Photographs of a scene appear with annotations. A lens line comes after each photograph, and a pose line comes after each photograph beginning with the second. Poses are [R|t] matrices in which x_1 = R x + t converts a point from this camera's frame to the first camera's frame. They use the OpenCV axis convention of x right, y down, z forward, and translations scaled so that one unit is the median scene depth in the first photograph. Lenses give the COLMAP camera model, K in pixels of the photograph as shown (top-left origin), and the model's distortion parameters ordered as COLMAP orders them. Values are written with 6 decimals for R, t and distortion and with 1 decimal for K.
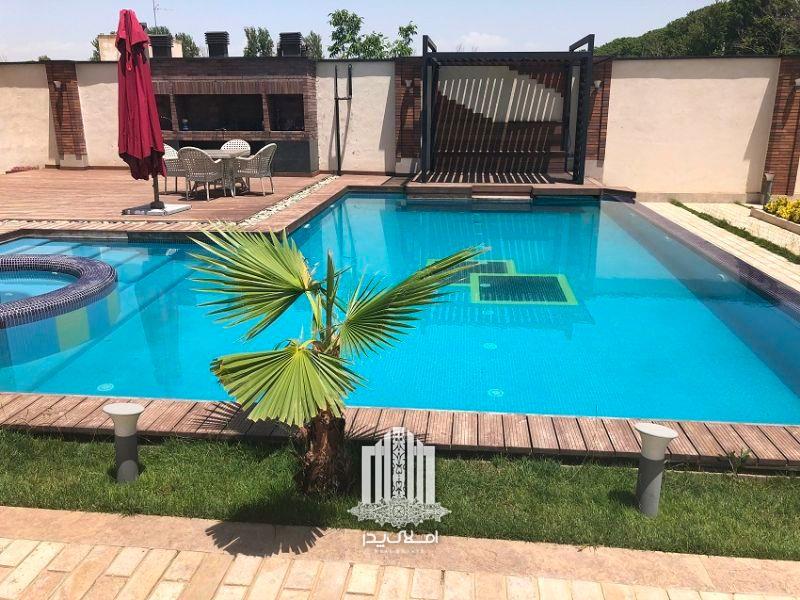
lens RADIAL K [[657.9, 0, 398.7], [0, 657.9, 302.1], [0, 0, 1]] dist [0.024735, -0.026842]
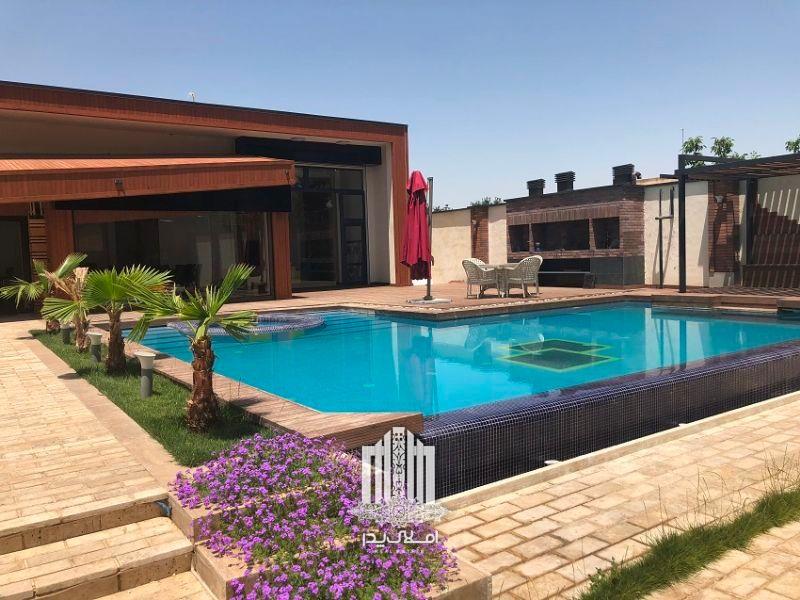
lens RADIAL K [[657.9, 0, 408.2], [0, 657.9, 302.8], [0, 0, 1]] dist [0.024735, -0.026842]
pose [[0.660873, 0.033842, -0.749735, 0.441538], [-0.184120, 0.975764, -0.118253, 0.024648], [0.727562, 0.216191, 0.651087, 0.041348]]
